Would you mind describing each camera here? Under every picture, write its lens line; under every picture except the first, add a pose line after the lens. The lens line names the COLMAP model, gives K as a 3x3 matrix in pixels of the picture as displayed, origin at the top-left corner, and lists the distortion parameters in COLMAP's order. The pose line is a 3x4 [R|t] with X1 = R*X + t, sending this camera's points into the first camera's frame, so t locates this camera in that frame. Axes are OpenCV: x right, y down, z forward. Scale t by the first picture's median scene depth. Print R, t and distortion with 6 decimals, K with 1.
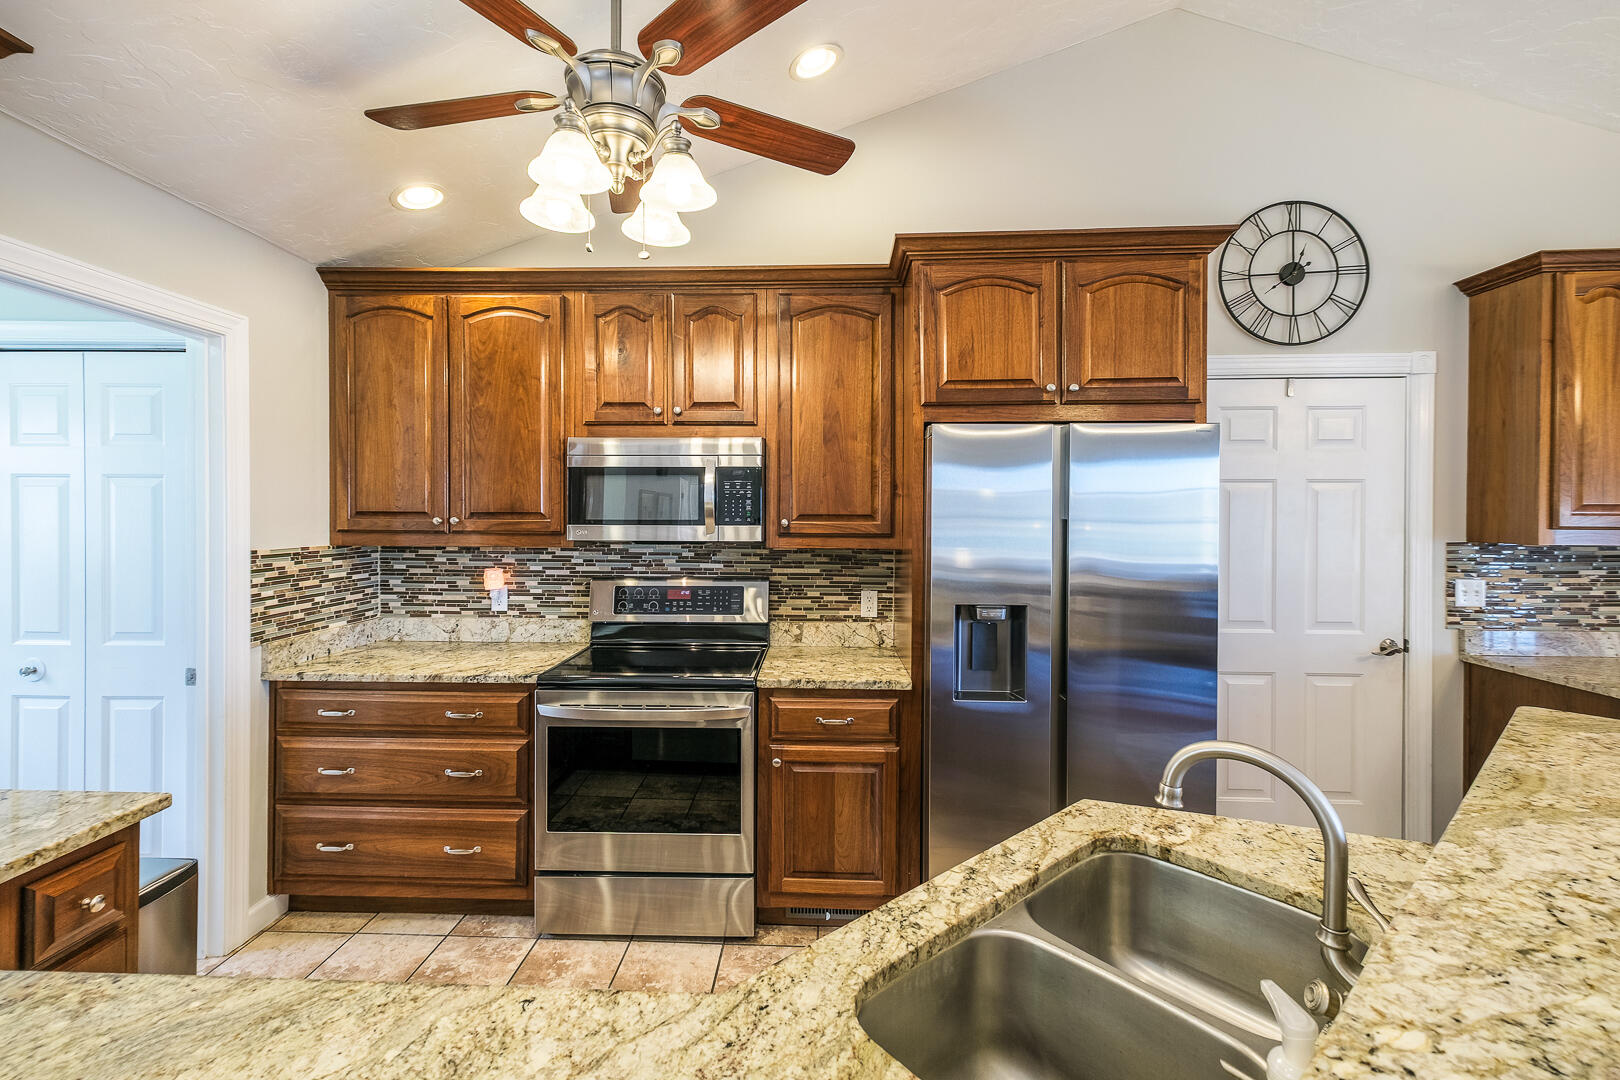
lens RADIAL K [[711.3, 0, 806.8], [0, 711.3, 513.5], [0, 0, 1]] dist [-0.000148, -0.000019]
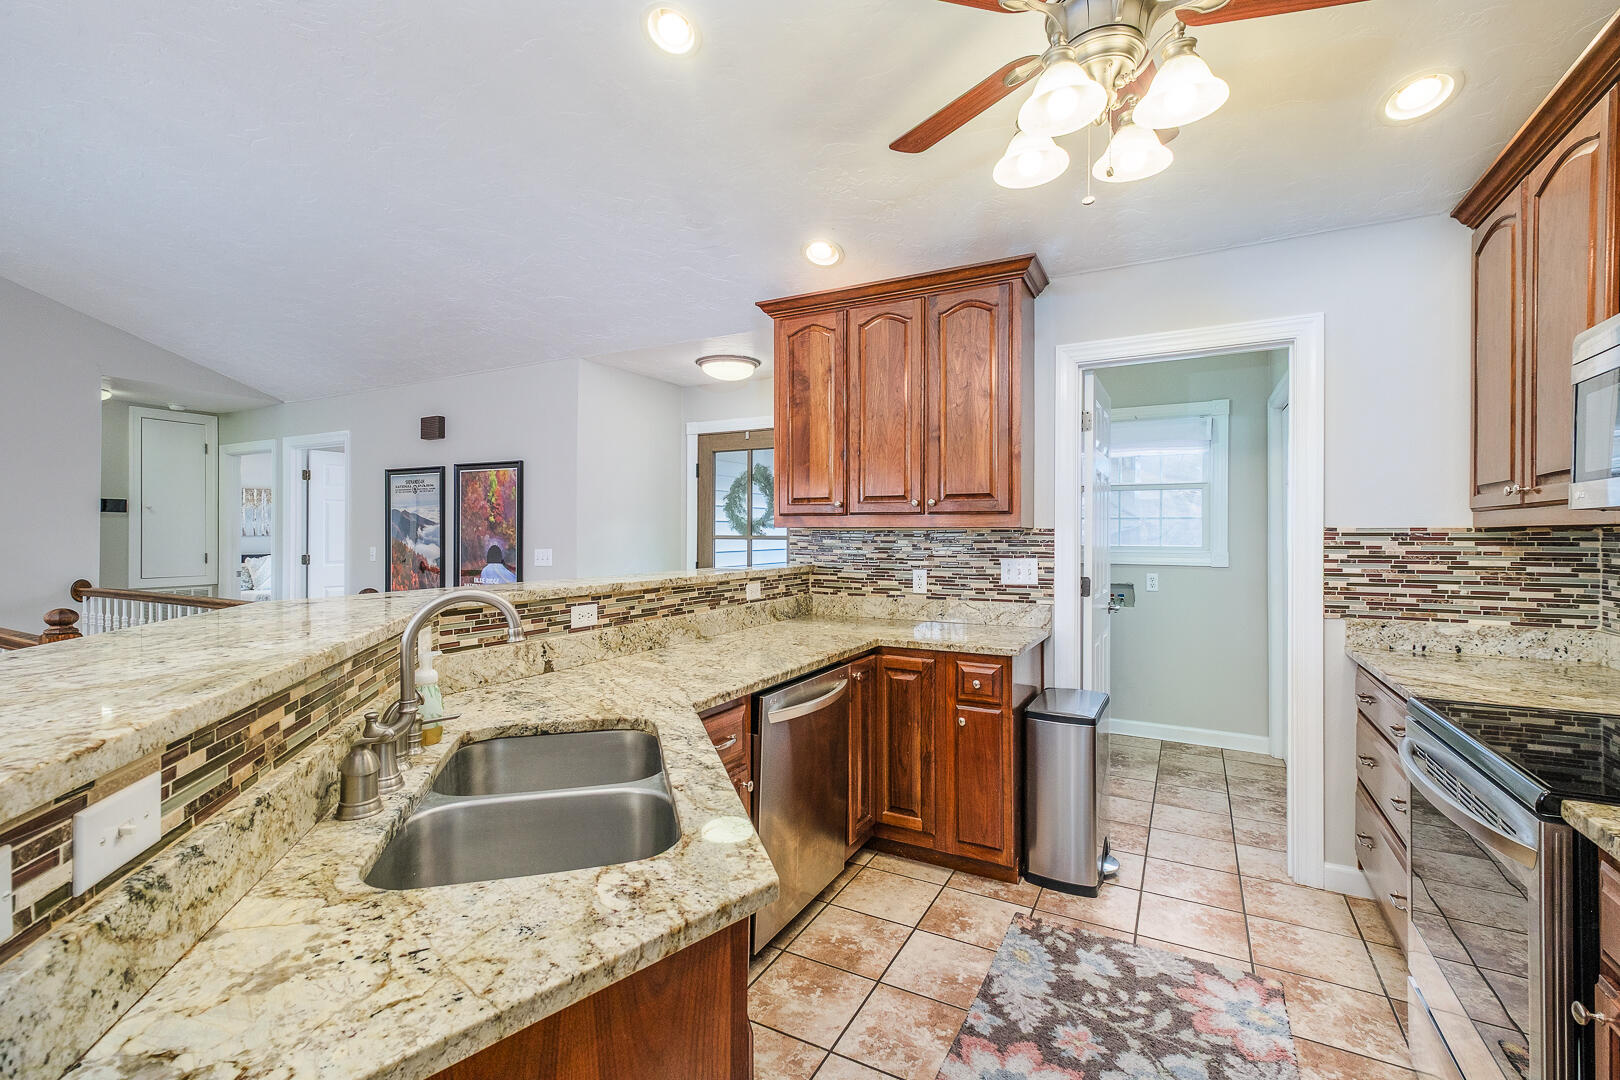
lens RADIAL K [[717.4, 0, 782.3], [0, 717.4, 534.2], [0, 0, 1]] dist [-0.000041, 0.000100]
pose [[-0.467220, -0.007460, -0.884109, 0.533554], [-0.006927, 0.999965, -0.004777, 0.069819], [0.884114, 0.003893, -0.467255, 0.746226]]
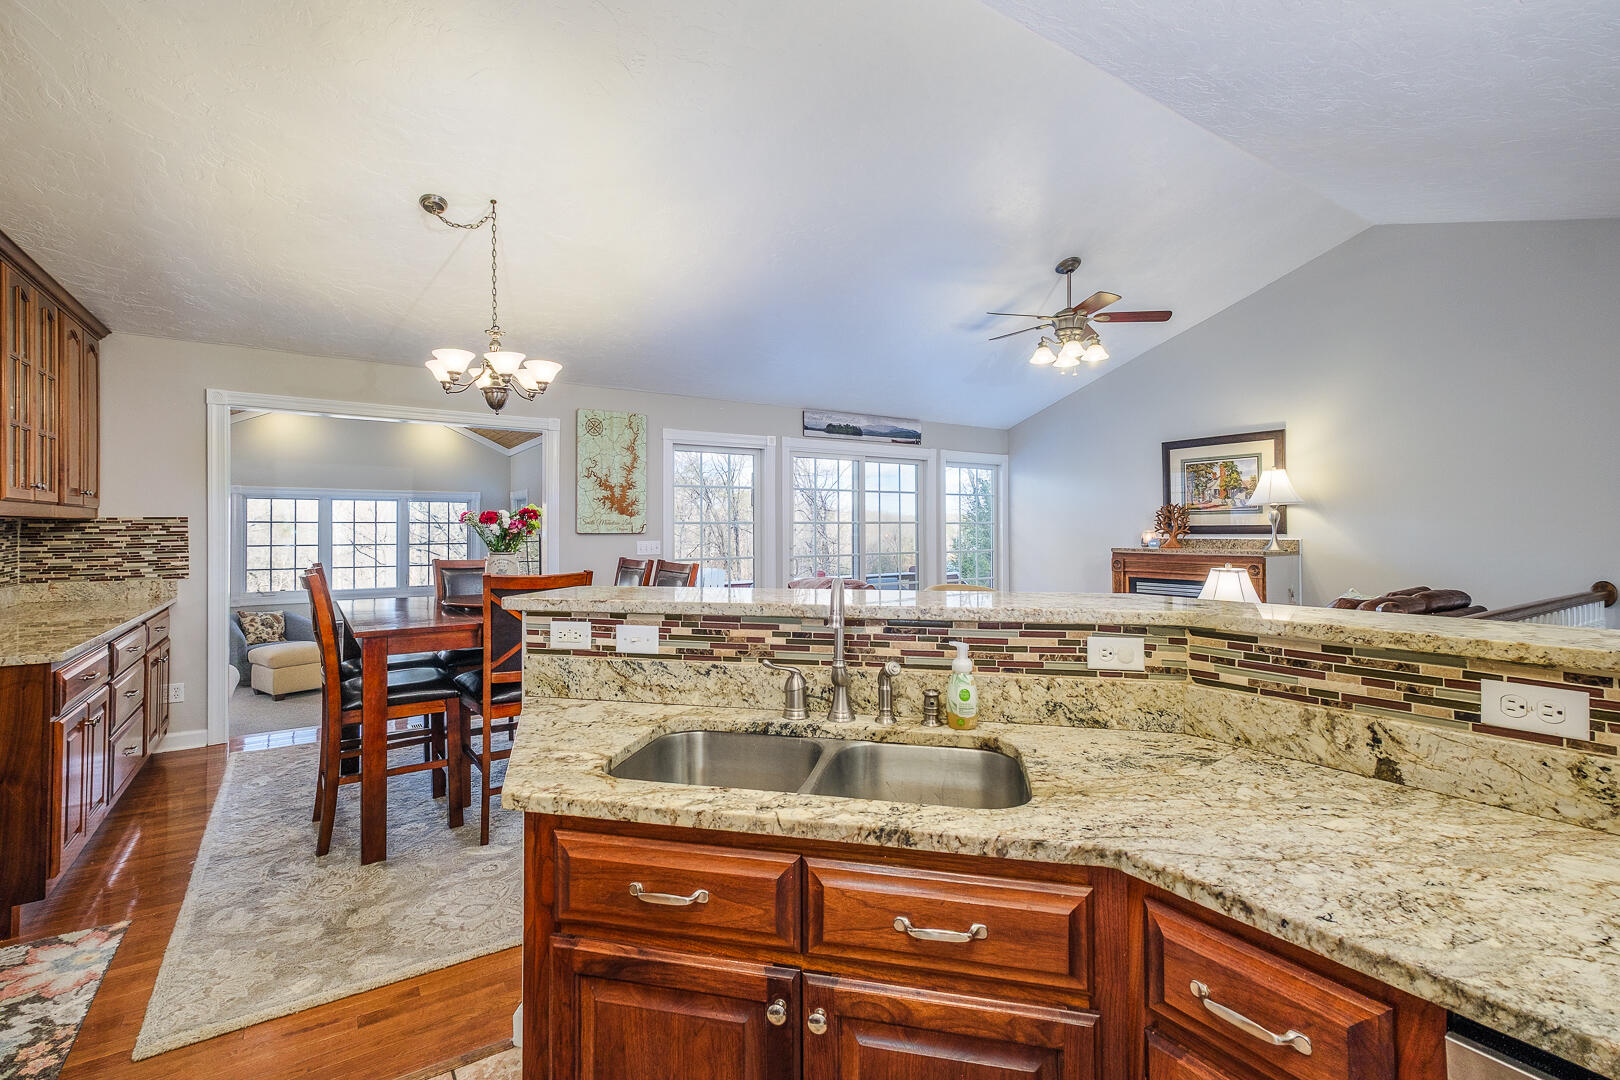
lens RADIAL K [[717.4, 0, 782.3], [0, 717.4, 534.2], [0, 0, 1]] dist [-0.000041, 0.000100]
pose [[-0.572962, -0.012590, 0.819485, -0.246429], [-0.001358, 0.999895, 0.014412, 0.063698], [-0.819581, 0.007144, -0.572919, 0.697821]]
